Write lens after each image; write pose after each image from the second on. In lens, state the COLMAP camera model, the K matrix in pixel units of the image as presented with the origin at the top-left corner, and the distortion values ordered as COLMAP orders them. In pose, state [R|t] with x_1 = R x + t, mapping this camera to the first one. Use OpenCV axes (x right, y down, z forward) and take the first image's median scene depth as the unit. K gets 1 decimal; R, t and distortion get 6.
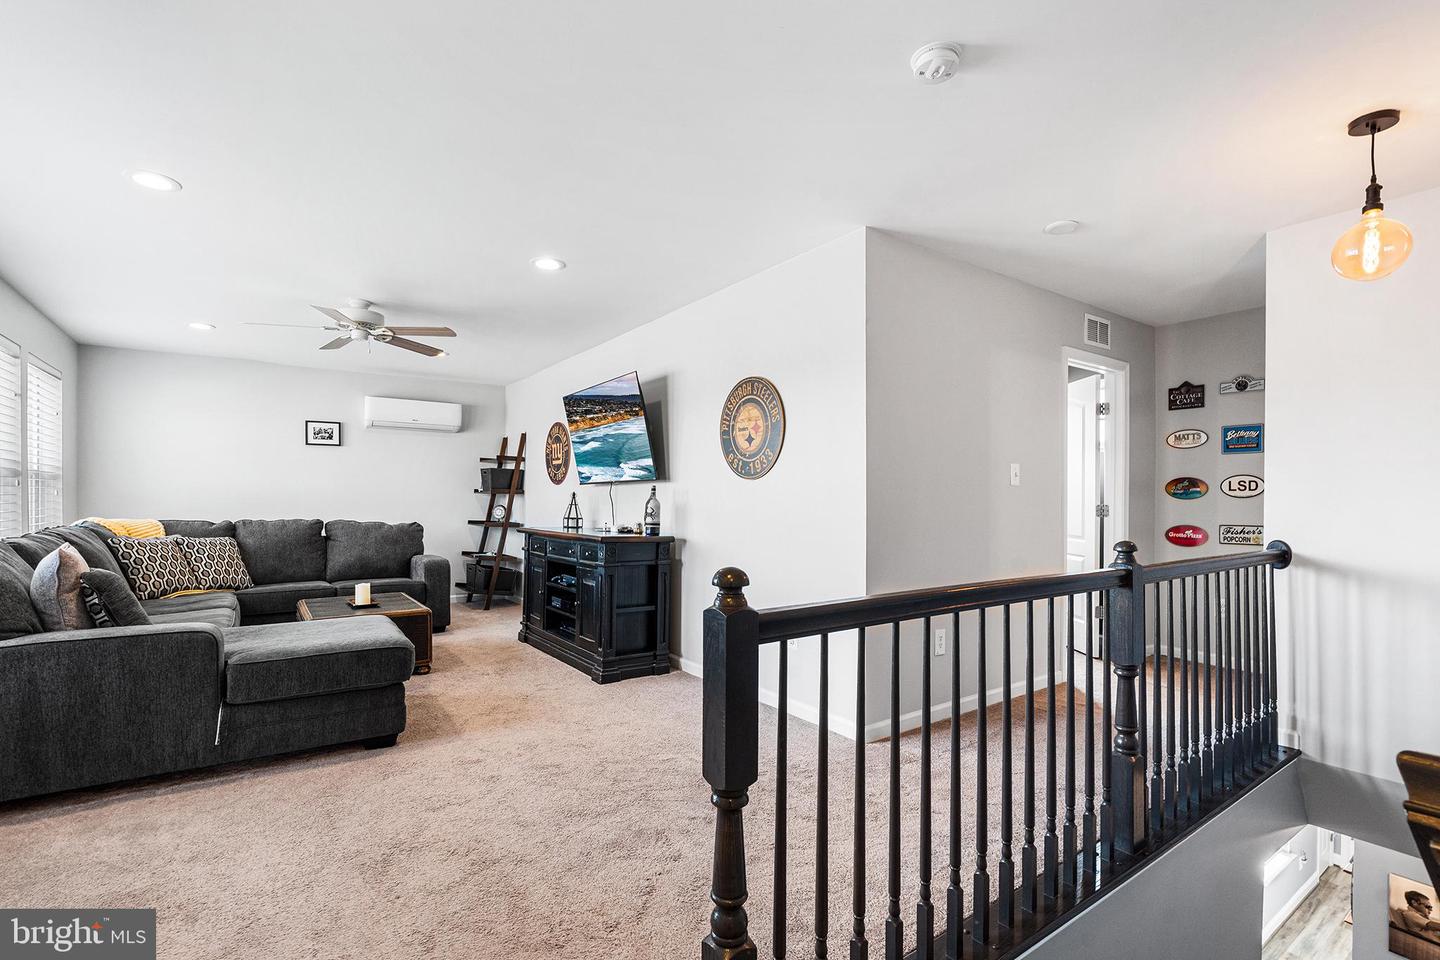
lens RADIAL K [[654.3, 0, 718.4], [0, 654.3, 490.2], [0, 0, 1]] dist [-0.010146, 0.001158]
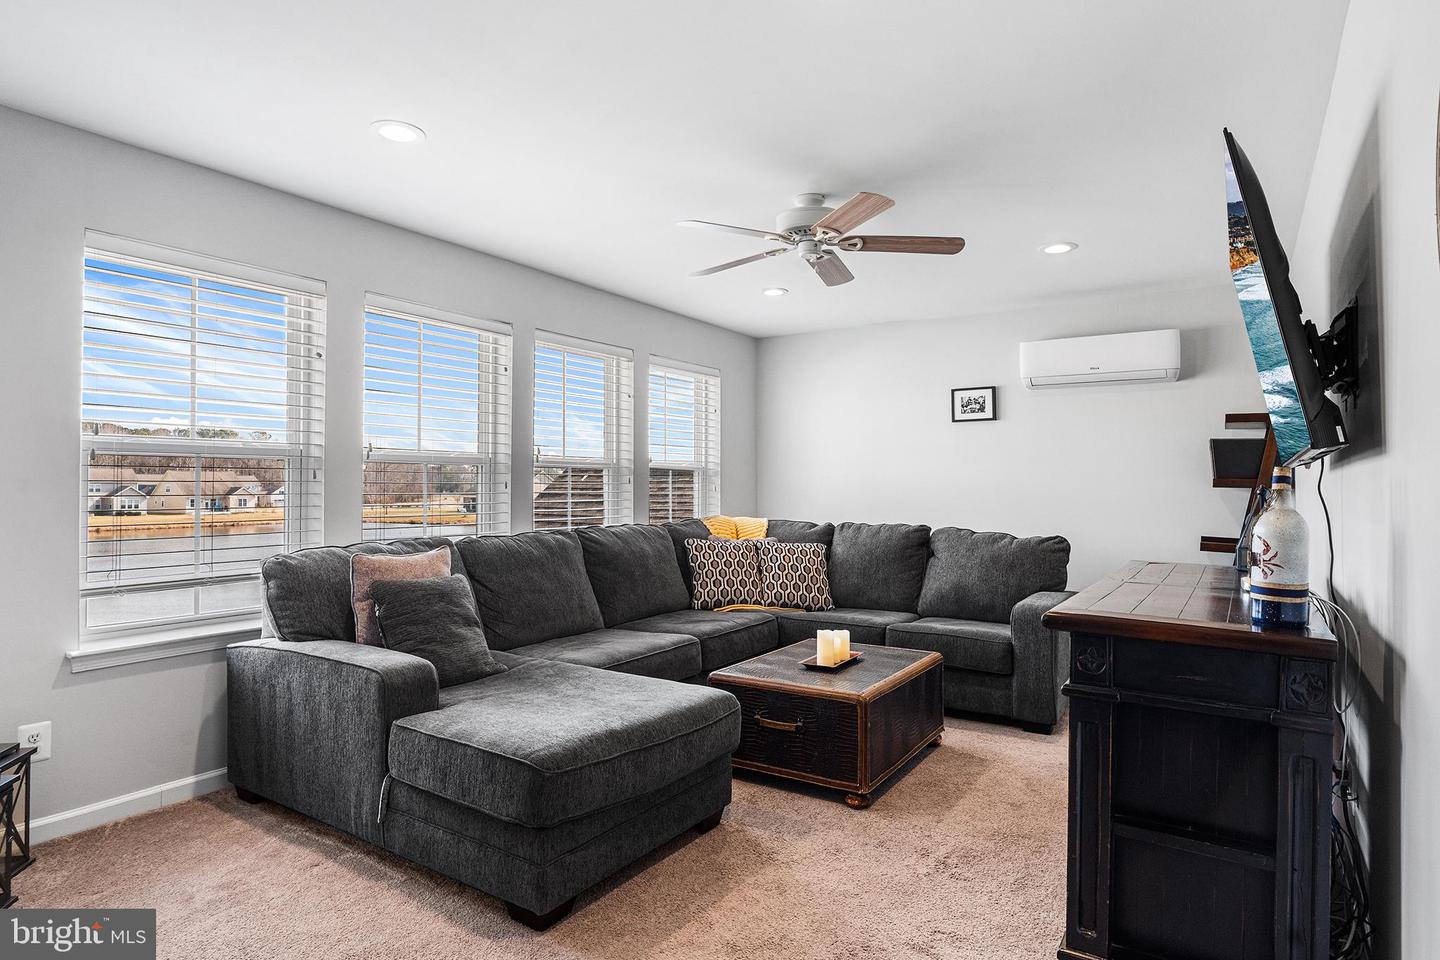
lens RADIAL K [[805.2, 0, 718.5], [0, 805.2, 468.9], [0, 0, 1]] dist [0.000729, 0.000656]
pose [[0.365881, -0.022885, -0.930380, 0.127585], [0.011658, 0.999732, -0.020006, -0.002156], [0.930589, -0.003527, 0.366050, 0.473858]]
